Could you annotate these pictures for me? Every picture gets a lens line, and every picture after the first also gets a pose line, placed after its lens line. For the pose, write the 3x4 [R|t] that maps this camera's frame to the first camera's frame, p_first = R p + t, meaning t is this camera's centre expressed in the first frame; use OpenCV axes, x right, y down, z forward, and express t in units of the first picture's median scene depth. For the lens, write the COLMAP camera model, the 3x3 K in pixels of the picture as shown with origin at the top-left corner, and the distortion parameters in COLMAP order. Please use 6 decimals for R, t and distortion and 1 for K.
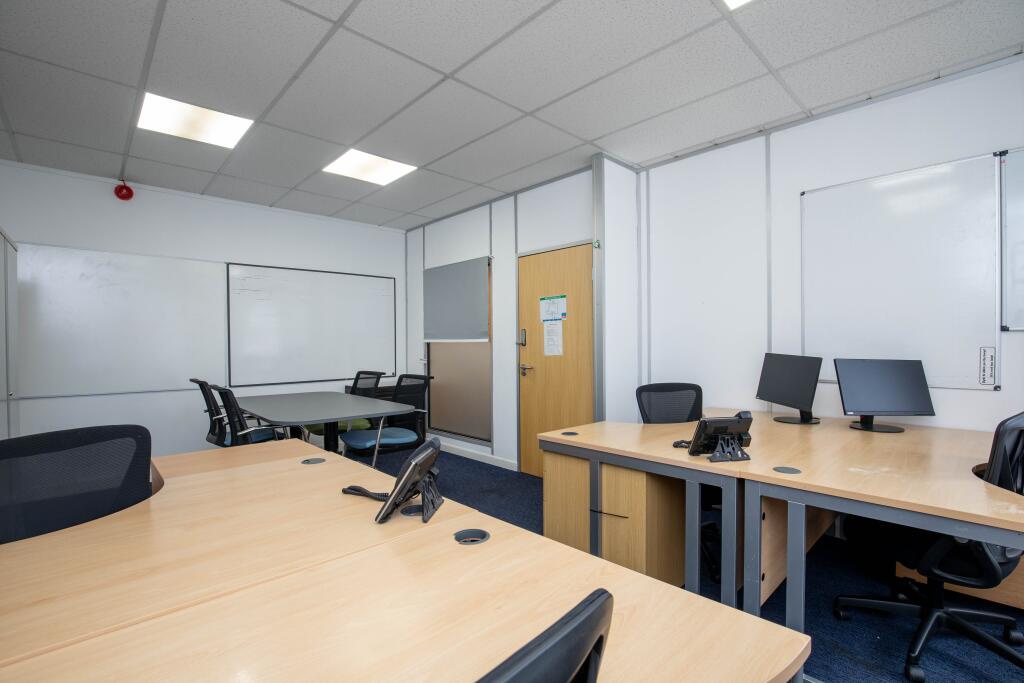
lens RADIAL K [[465.9, 0, 512.0], [0, 465.9, 341.5], [0, 0, 1]] dist [-0.036729, 0.000142]
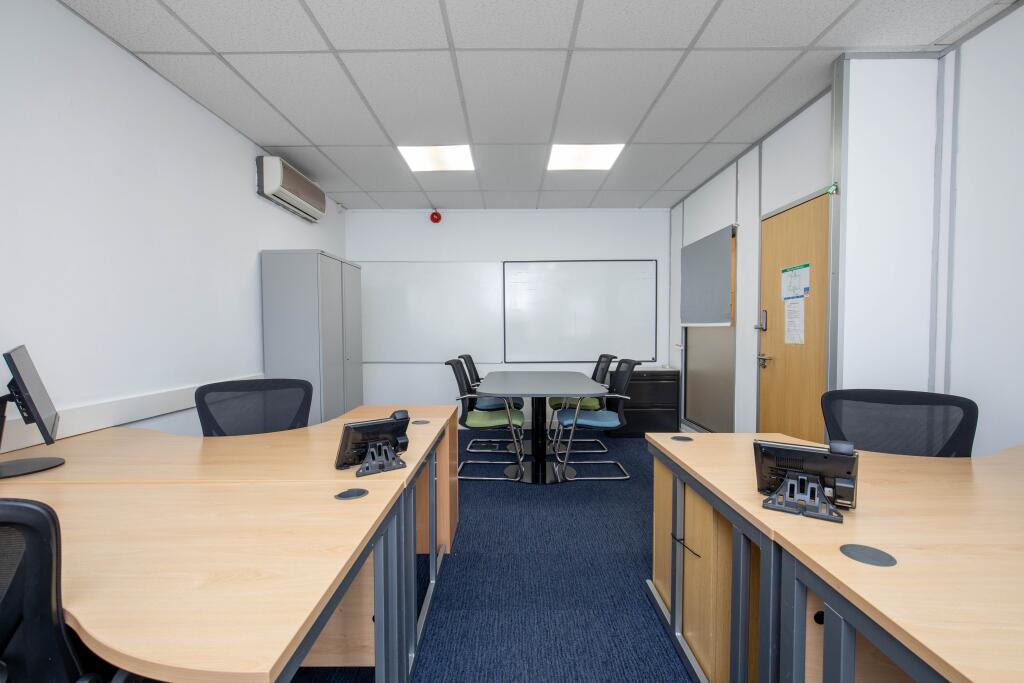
lens RADIAL K [[465.4, 0, 512.0], [0, 465.4, 341.5], [0, 0, 1]] dist [-0.003316, 0.000527]
pose [[0.724243, 0.020984, -0.689226, 0.278596], [0.002820, 0.999438, 0.033391, -0.000540], [0.689539, -0.026127, 0.723777, 0.121941]]
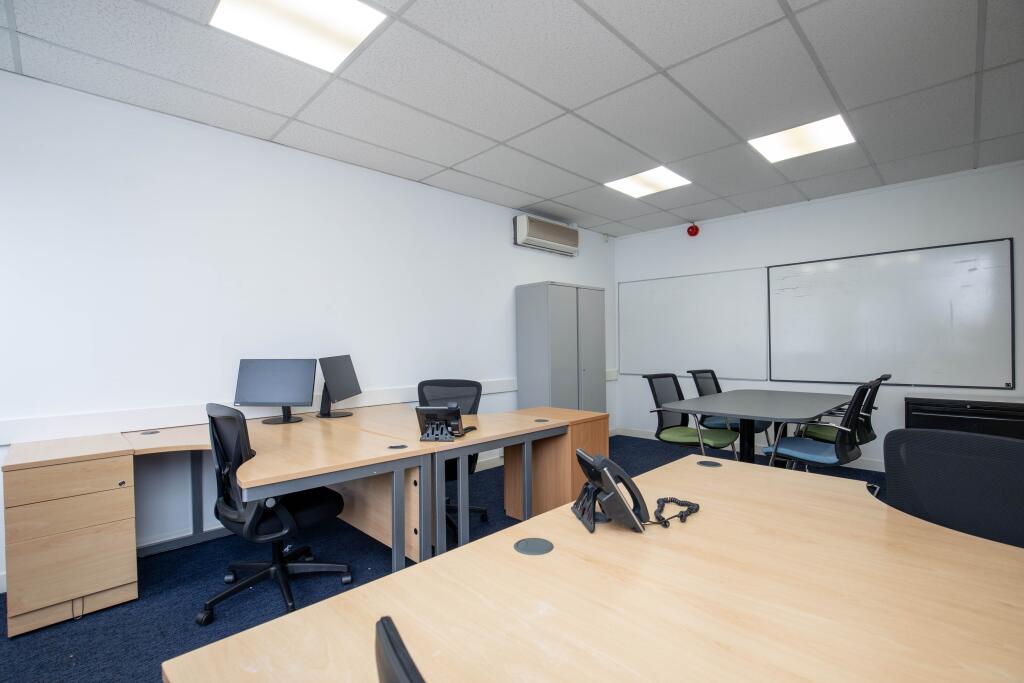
lens RADIAL K [[478.9, 0, 528.7], [0, 478.9, 353.3], [0, 0, 1]] dist [0.040215, 0.000194]
pose [[0.063072, 0.025008, -0.997696, 0.548942], [0.016491, 0.999523, 0.026097, -0.006267], [0.997873, -0.018099, 0.062629, 0.390494]]
